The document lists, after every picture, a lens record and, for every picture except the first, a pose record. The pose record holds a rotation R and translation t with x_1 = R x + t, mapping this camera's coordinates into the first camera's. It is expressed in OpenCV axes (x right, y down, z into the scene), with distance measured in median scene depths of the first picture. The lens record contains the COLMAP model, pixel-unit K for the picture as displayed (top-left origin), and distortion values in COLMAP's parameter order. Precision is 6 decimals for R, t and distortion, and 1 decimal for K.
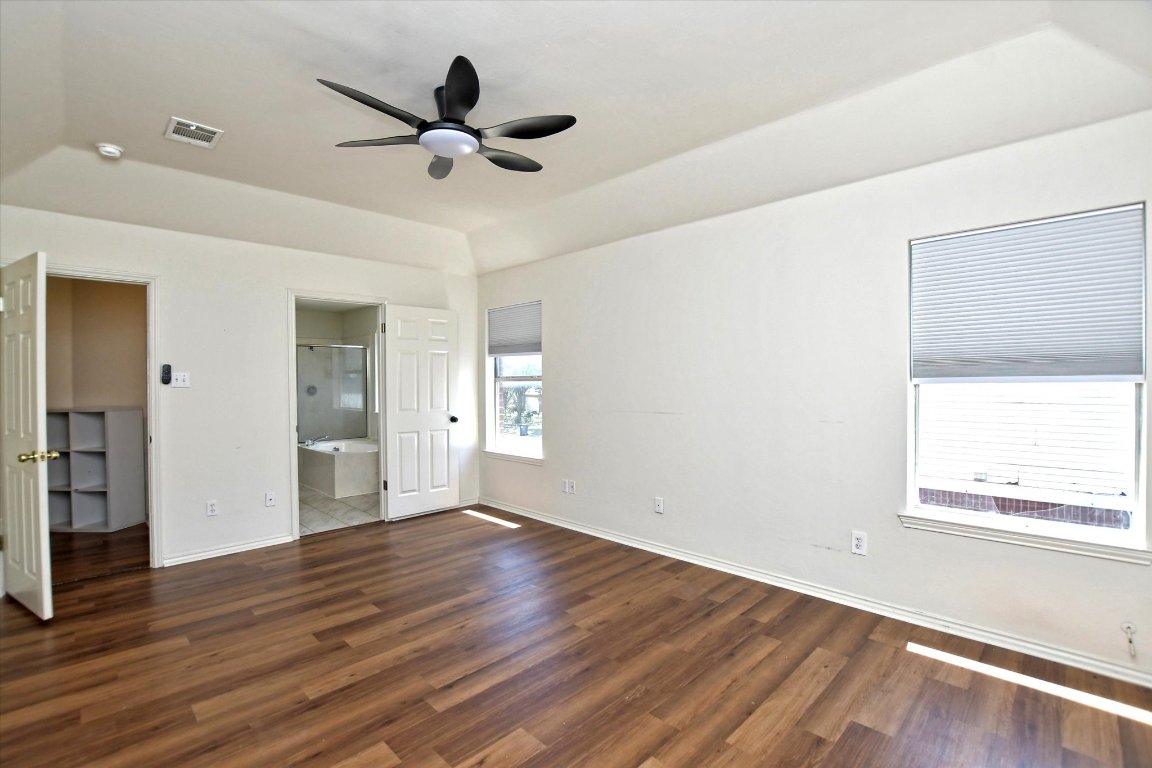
lens RADIAL K [[524.4, 0, 576.0], [0, 524.4, 384.0], [0, 0, 1]] dist [-0.001754, -0.000266]
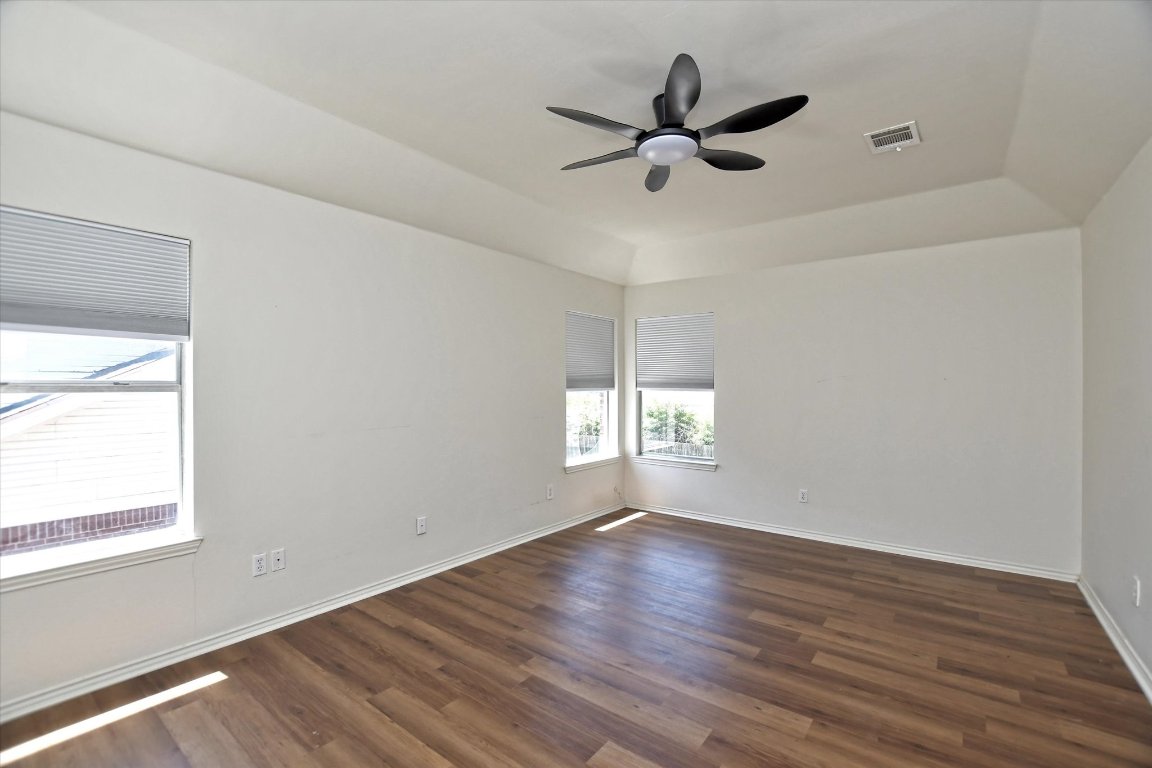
lens RADIAL K [[510.7, 0, 570.0], [0, 510.7, 391.0], [0, 0, 1]] dist [-0.018470, -0.000318]
pose [[-0.130023, 0.005074, 0.991498, -1.050828], [0.009195, 0.999950, -0.003911, 0.005685], [-0.991468, 0.008608, -0.130063, 1.198247]]
